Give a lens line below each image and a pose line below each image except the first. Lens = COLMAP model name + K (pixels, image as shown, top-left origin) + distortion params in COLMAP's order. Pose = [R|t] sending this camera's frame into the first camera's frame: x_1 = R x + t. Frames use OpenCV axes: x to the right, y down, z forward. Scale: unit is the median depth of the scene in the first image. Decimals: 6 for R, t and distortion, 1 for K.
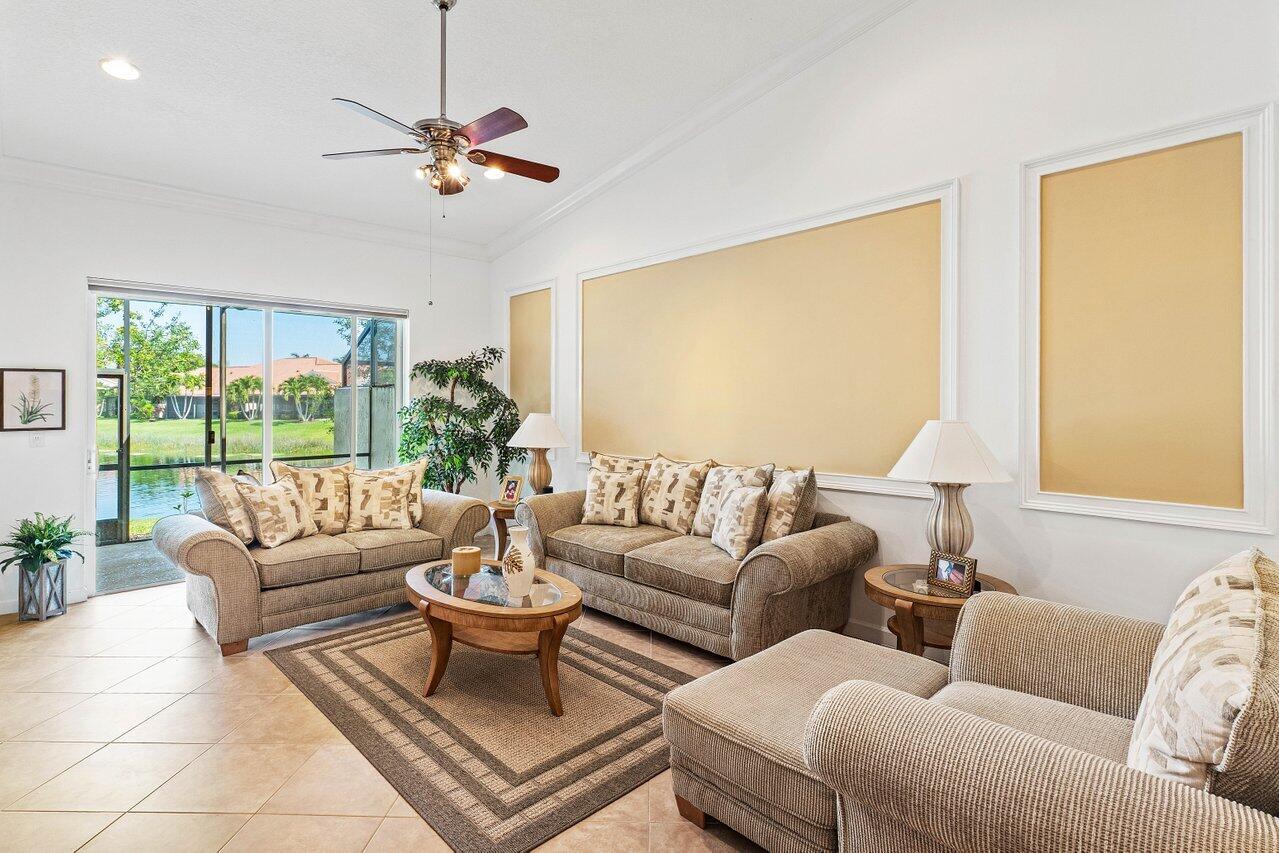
lens RADIAL K [[630.3, 0, 635.5], [0, 630.3, 407.1], [0, 0, 1]] dist [0.005317, 0.000691]
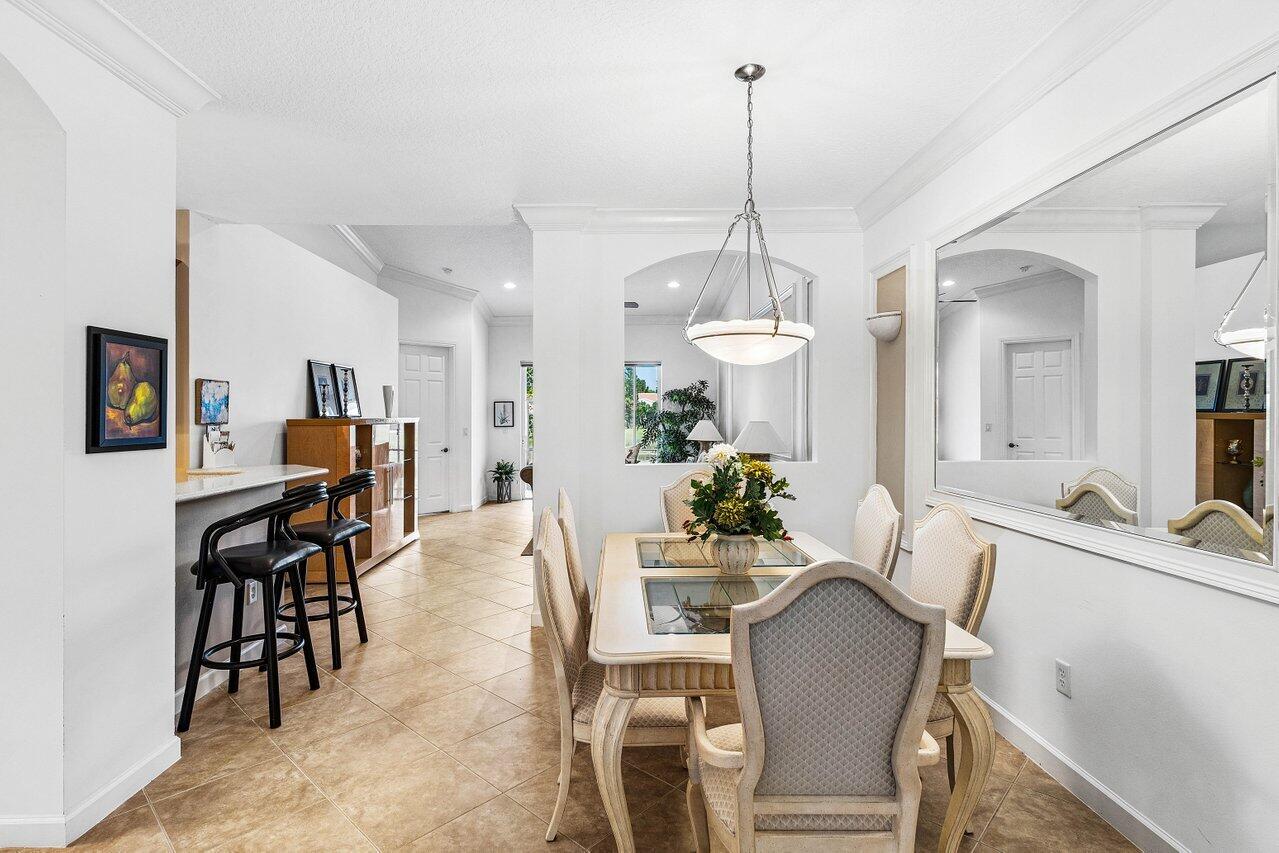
lens RADIAL K [[630.3, 0, 635.5], [0, 630.3, 407.1], [0, 0, 1]] dist [0.005317, 0.000691]
pose [[0.745131, -0.014032, -0.666771, 1.096824], [0.000186, 0.999783, -0.020833, 0.012808], [0.666919, 0.015399, 0.744972, -0.493908]]
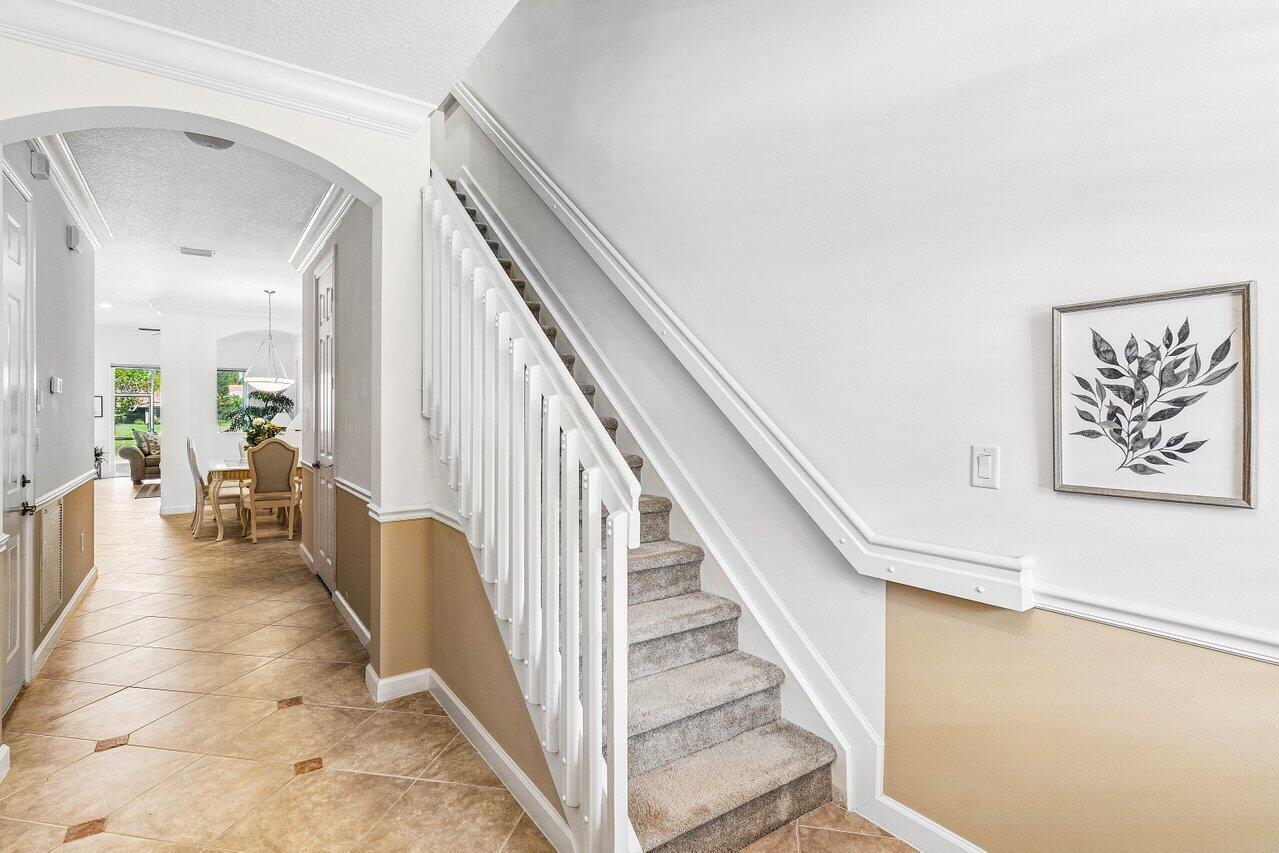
lens RADIAL K [[630.3, 0, 635.5], [0, 630.3, 407.1], [0, 0, 1]] dist [0.005317, 0.000691]
pose [[0.988267, -0.001876, -0.152725, 2.076241], [-0.000665, 0.999862, -0.016588, 0.036054], [0.152735, 0.016495, 0.988130, -1.586050]]
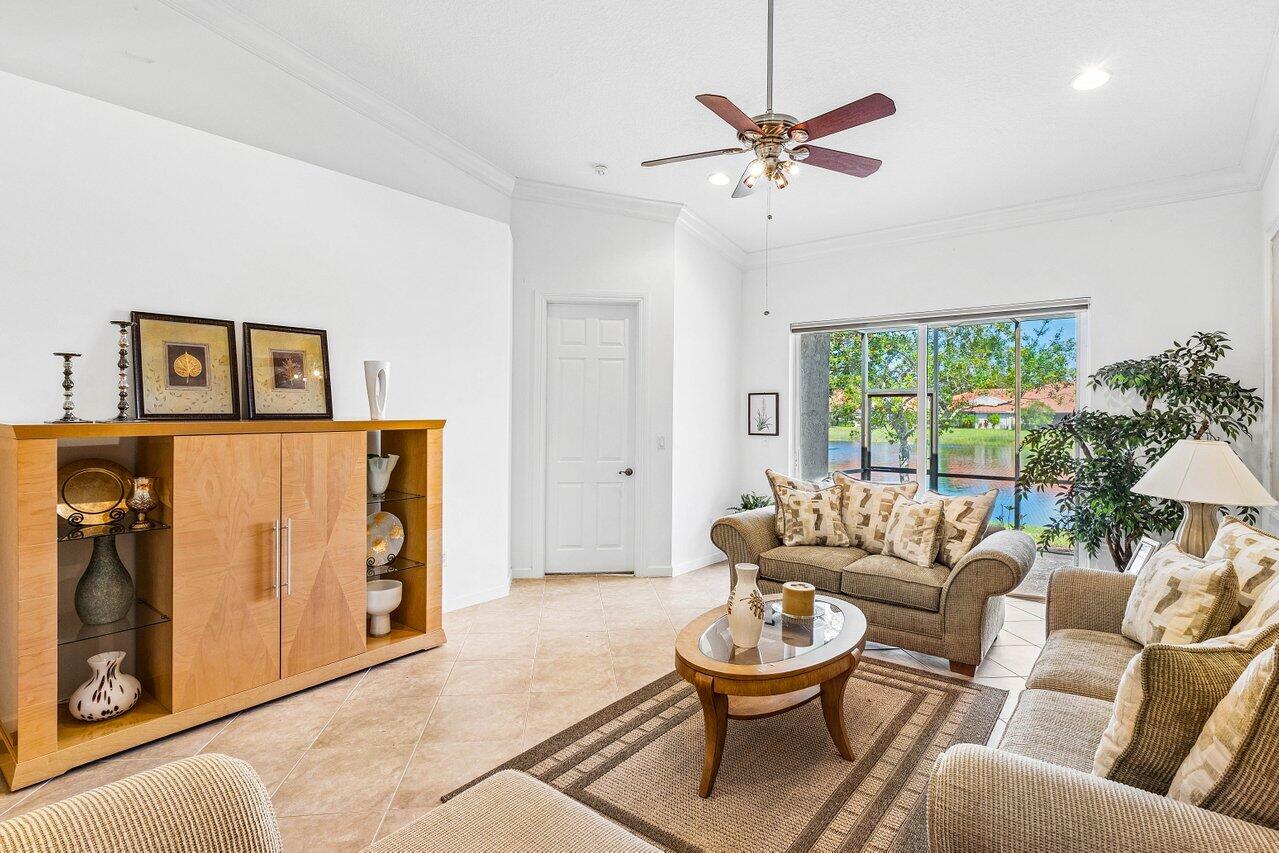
lens RADIAL K [[630.3, 0, 635.5], [0, 630.3, 407.1], [0, 0, 1]] dist [0.005317, 0.000691]
pose [[0.136489, -0.008316, -0.990607, 0.470133], [-0.017292, 0.999792, -0.010776, -0.007387], [0.990491, 0.018601, 0.136317, 0.537222]]
